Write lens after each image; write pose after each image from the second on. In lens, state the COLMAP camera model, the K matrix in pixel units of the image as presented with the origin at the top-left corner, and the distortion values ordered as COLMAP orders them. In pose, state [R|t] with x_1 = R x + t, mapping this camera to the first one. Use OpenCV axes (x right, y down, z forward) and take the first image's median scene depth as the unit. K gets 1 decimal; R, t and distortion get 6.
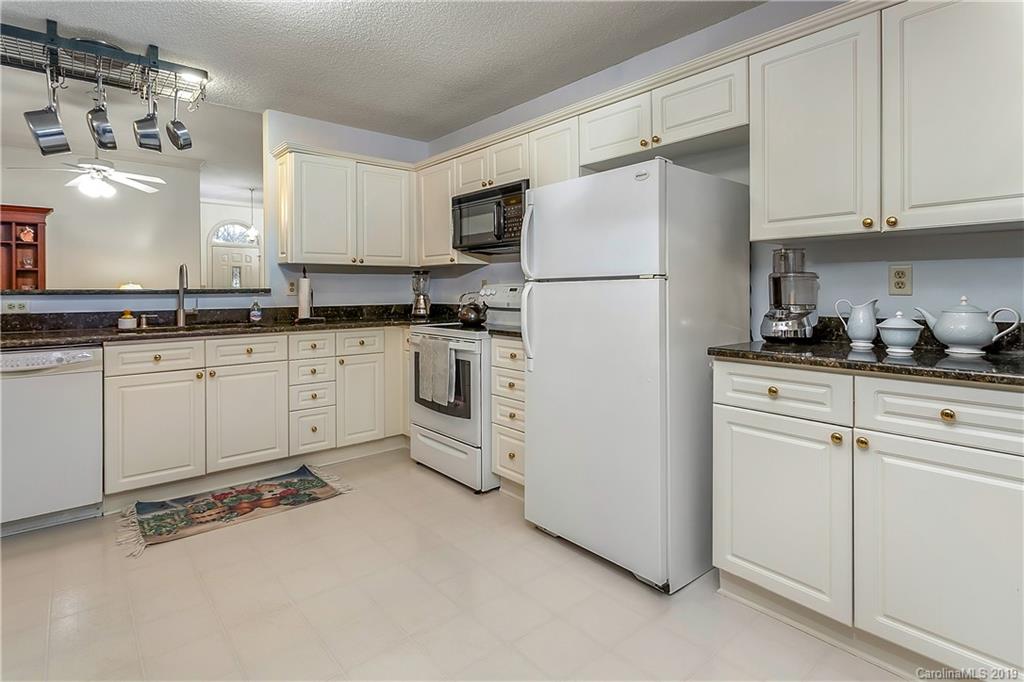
lens RADIAL K [[507.3, 0, 474.2], [0, 507.3, 290.8], [0, 0, 1]] dist [0.001322, 0.000233]
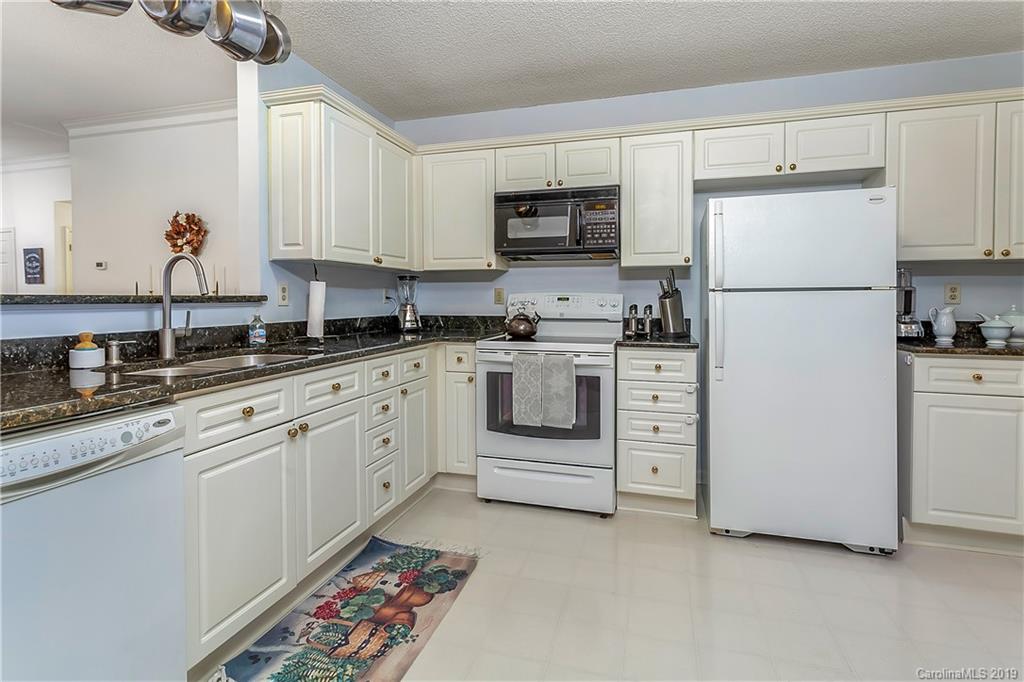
lens RADIAL K [[507.3, 0, 501.8], [0, 507.3, 309.6], [0, 0, 1]] dist [0.001322, 0.000233]
pose [[0.837054, -0.006079, 0.547086, -0.601593], [-0.003300, 0.999864, 0.016160, 0.002837], [-0.547110, -0.015332, 0.836921, 0.301094]]
